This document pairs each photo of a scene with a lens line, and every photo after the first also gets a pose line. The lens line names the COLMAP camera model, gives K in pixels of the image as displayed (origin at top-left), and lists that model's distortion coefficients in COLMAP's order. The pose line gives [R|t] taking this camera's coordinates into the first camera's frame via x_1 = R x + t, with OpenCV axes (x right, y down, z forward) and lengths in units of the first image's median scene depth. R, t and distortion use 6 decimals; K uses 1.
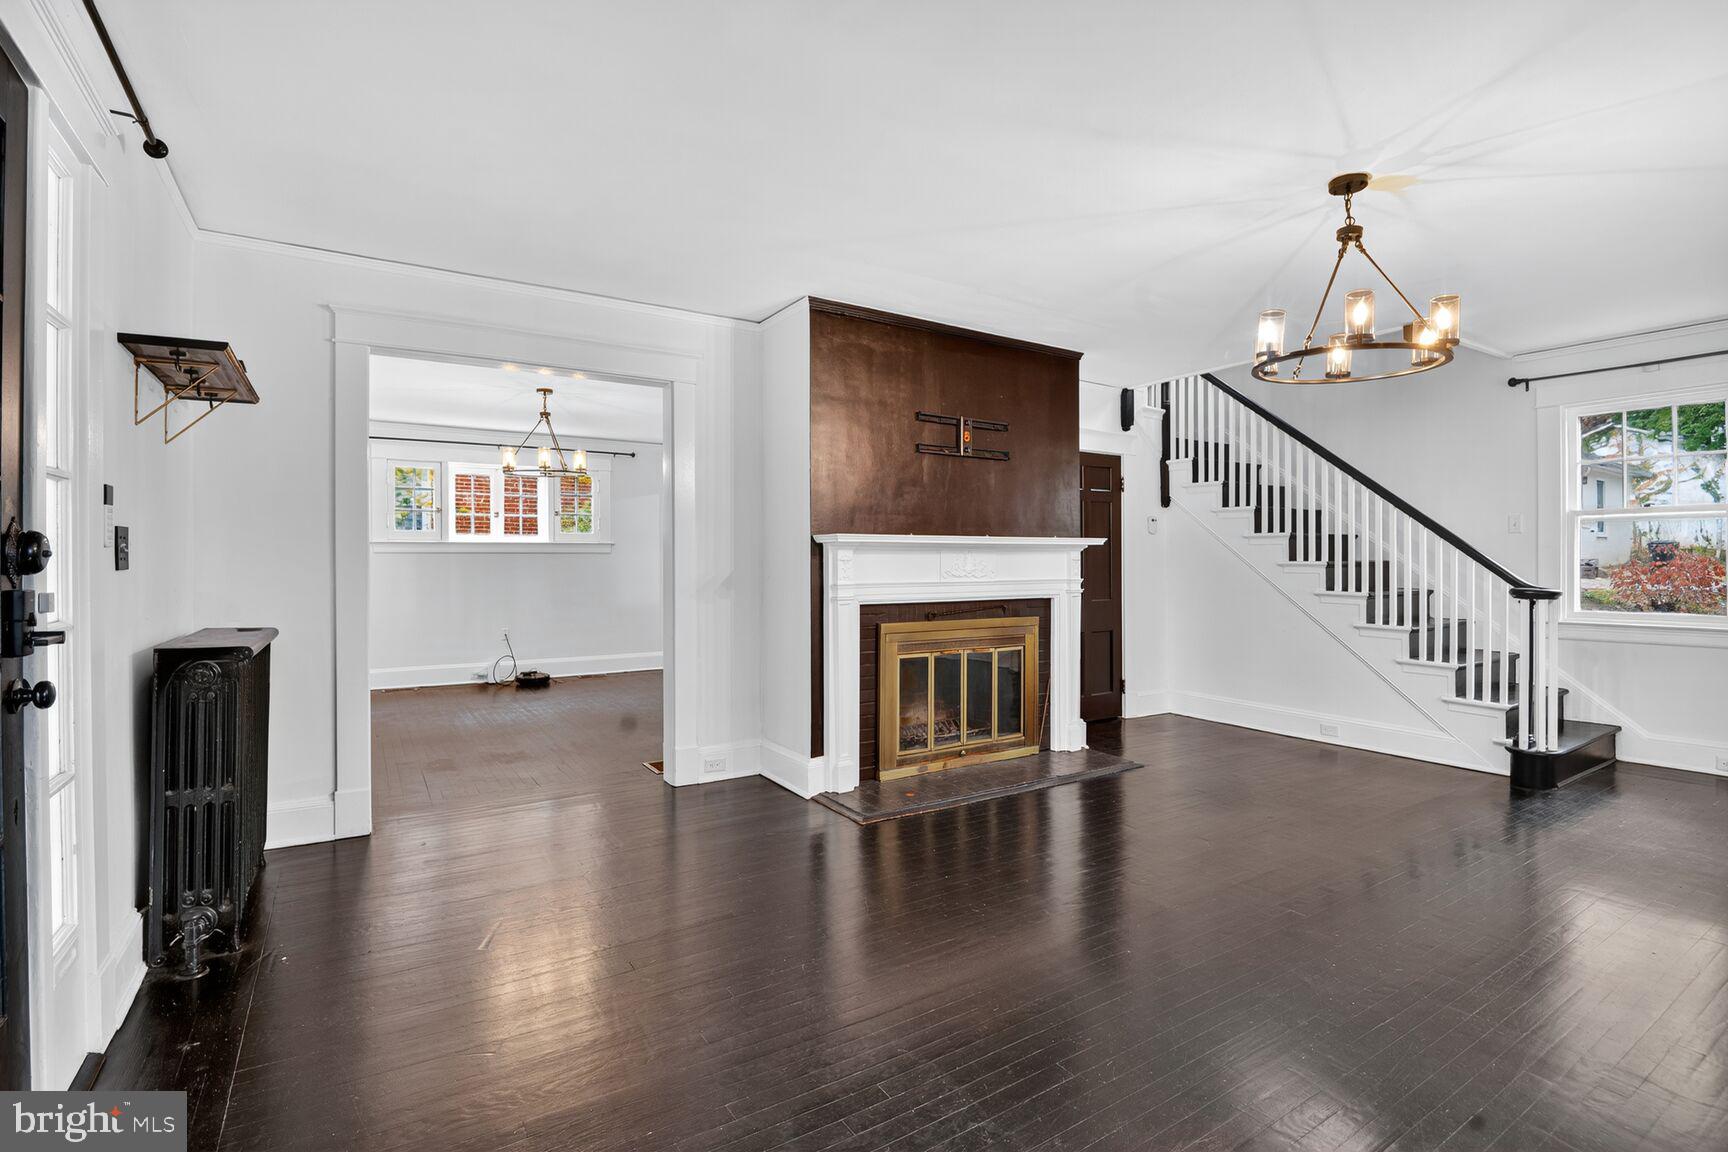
lens RADIAL K [[816.9, 0, 869.8], [0, 816.9, 566.0], [0, 0, 1]] dist [-0.000628, -0.000262]
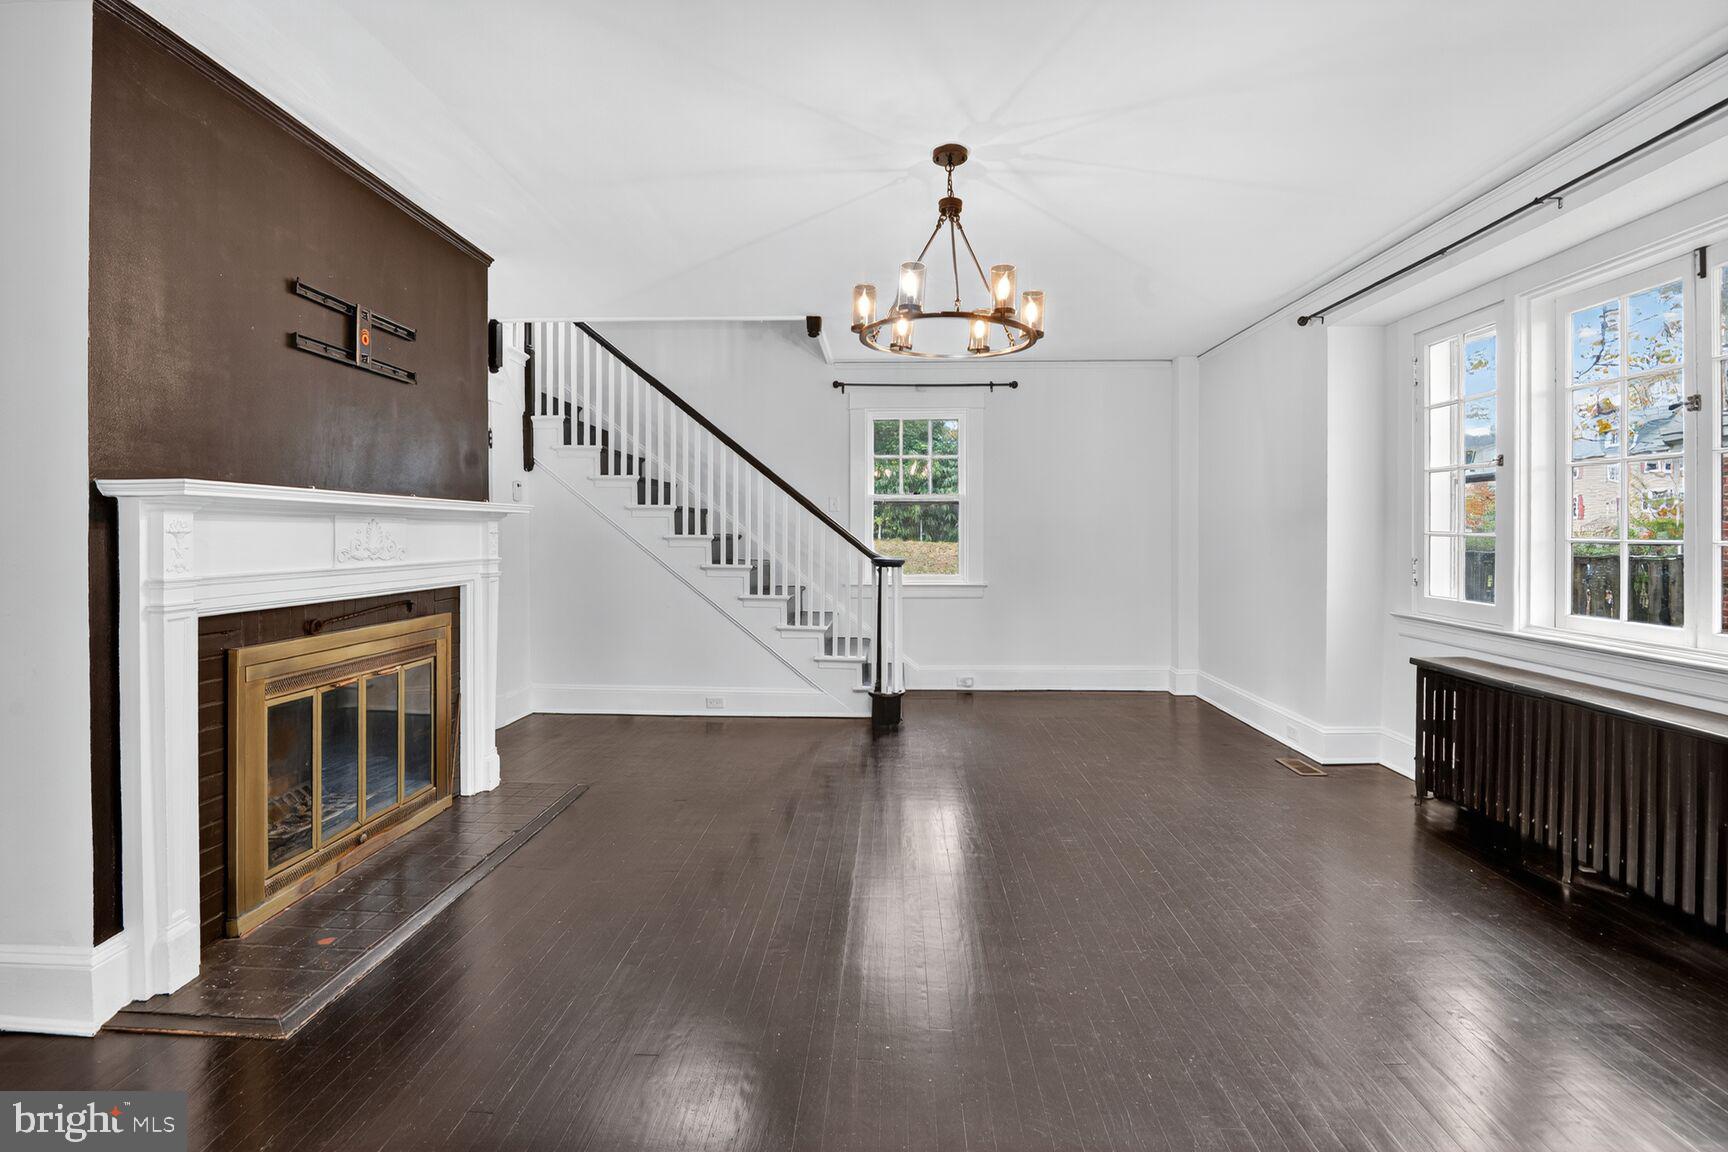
lens RADIAL K [[817.6, 0, 866.9], [0, 817.6, 544.4], [0, 0, 1]] dist [0.029834, -0.016235]
pose [[0.579574, -0.008317, 0.814877, -0.183984], [0.003005, 0.999963, 0.008068, -0.002542], [-0.814914, -0.002227, 0.579578, 0.318105]]
